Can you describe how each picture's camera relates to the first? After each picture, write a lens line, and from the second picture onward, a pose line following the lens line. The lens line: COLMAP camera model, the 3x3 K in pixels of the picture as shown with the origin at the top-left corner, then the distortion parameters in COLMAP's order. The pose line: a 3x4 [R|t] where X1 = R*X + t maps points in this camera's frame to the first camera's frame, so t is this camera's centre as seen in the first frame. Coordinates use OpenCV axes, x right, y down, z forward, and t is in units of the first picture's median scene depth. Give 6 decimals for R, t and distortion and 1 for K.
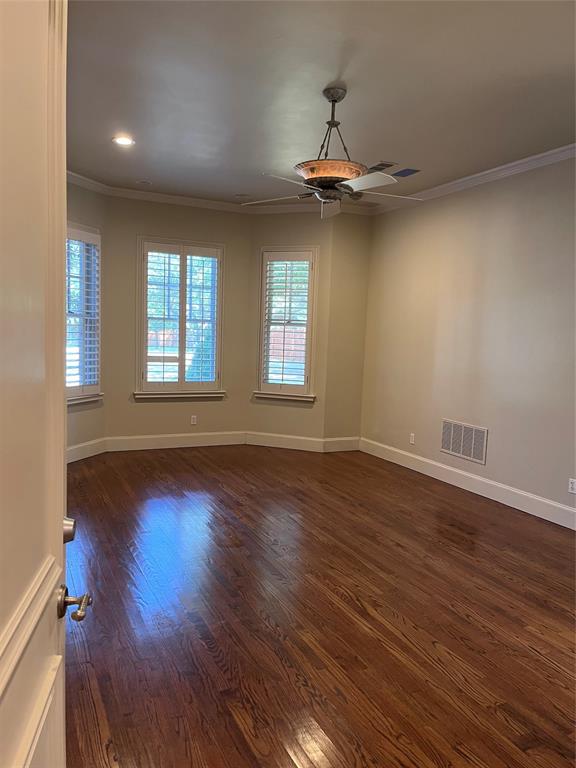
lens RADIAL K [[582.3, 0, 290.8], [0, 582.3, 386.2], [0, 0, 1]] dist [0.011306, -0.042595]
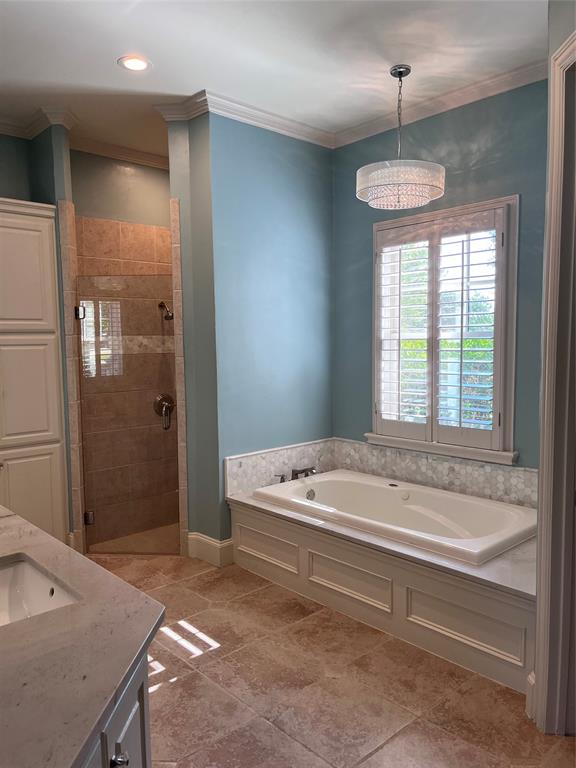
lens RADIAL K [[582.3, 0, 287.9], [0, 582.3, 385.8], [0, 0, 1]] dist [0.011306, -0.042595]
pose [[0.291640, 0.028623, -0.956100, 0.530263], [-0.075872, 0.997095, 0.006707, -0.057348], [0.953514, 0.070585, 0.292964, 0.811745]]
